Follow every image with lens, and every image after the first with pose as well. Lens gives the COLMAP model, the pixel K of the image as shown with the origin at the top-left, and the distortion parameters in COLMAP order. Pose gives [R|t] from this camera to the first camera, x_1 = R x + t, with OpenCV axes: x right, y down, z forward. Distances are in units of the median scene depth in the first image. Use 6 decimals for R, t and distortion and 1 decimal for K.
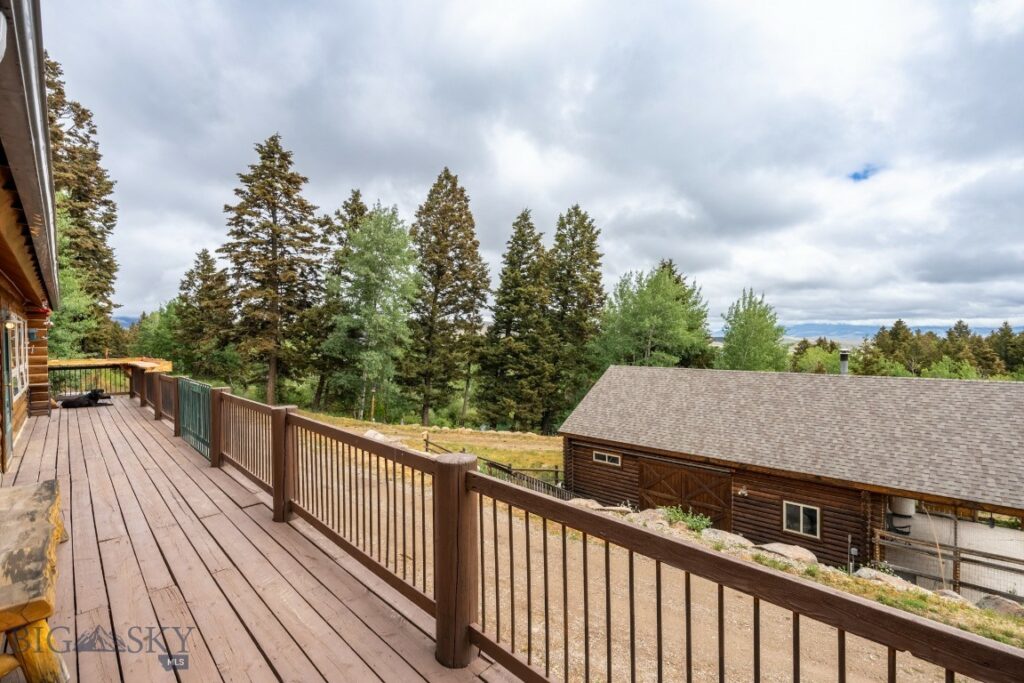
lens RADIAL K [[492.0, 0, 513.2], [0, 492.0, 338.6], [0, 0, 1]] dist [-0.000585, -0.000502]
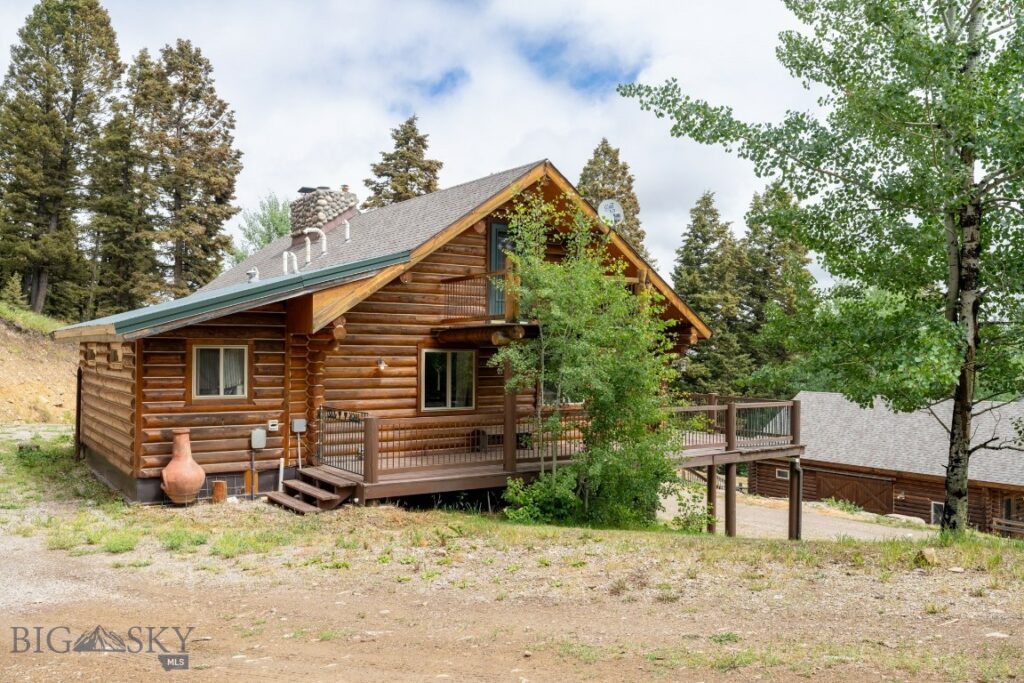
lens RADIAL K [[892.8, 0, 510.7], [0, 892.8, 338.5], [0, 0, 1]] dist [0.005638, -0.014182]
pose [[0.983937, 0.014829, -0.177899, -0.026094], [-0.017797, 0.999728, -0.015098, -0.005860], [0.177627, 0.018021, 0.983933, -0.427897]]
